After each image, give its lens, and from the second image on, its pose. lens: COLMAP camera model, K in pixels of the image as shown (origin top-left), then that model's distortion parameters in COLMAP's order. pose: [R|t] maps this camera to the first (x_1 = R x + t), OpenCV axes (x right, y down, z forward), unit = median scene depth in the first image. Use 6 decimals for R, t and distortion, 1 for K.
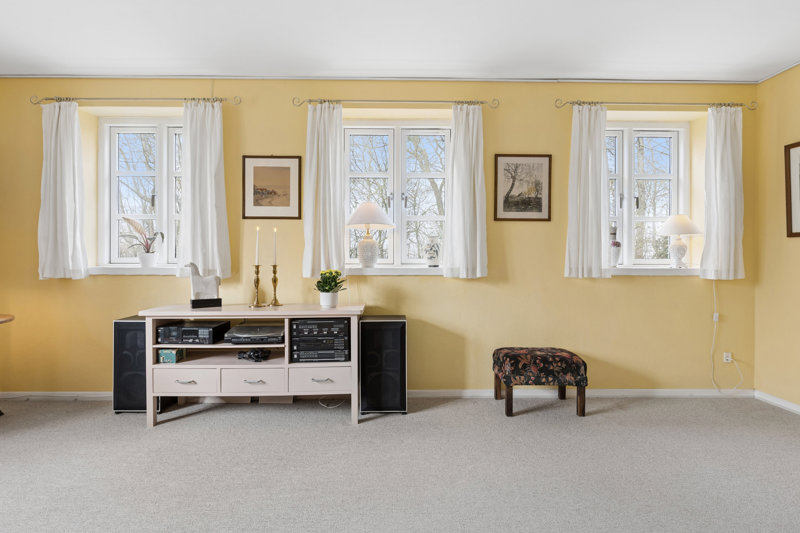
lens RADIAL K [[385.6, 0, 396.9], [0, 385.6, 262.7], [0, 0, 1]] dist [-0.004016, -0.000497]
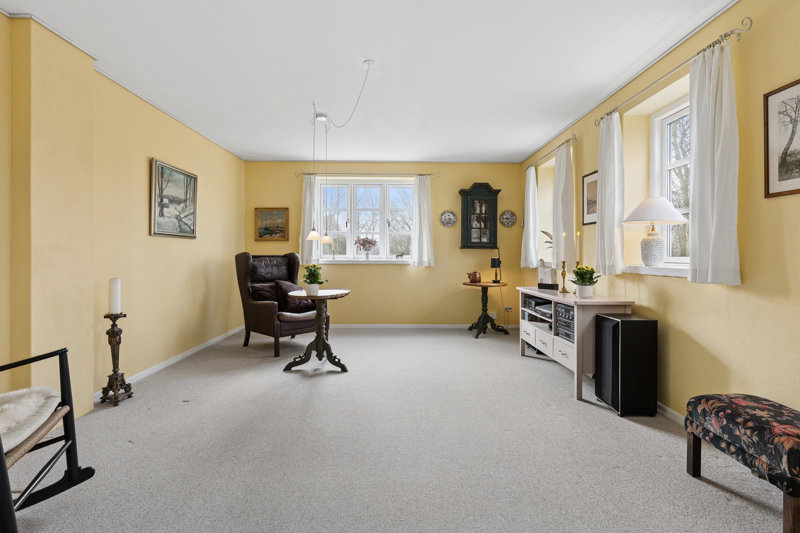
lens RADIAL K [[385.6, 0, 399.3], [0, 385.6, 262.5], [0, 0, 1]] dist [-0.004016, -0.000497]
pose [[0.000383, 0.017355, -0.999849, 0.893942], [-0.012080, 0.999777, 0.017349, -0.005924], [0.999927, 0.012072, 0.000593, 0.394825]]
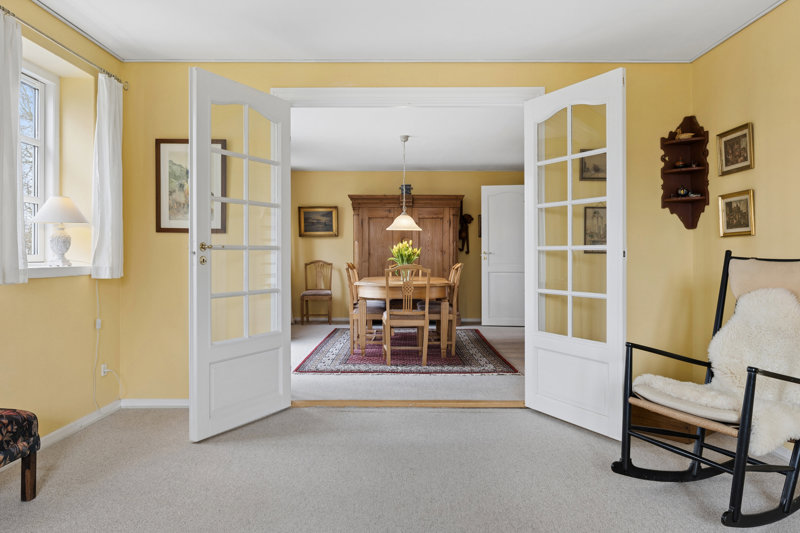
lens RADIAL K [[568.9, 0, 399.9], [0, 568.9, 258.8], [0, 0, 1]] dist [-0.010105, -0.002333]
pose [[0.023742, -0.007283, 0.999692, -0.401437], [0.011424, 0.999910, 0.007013, -0.001501], [-0.999653, 0.011254, 0.023823, 0.326285]]
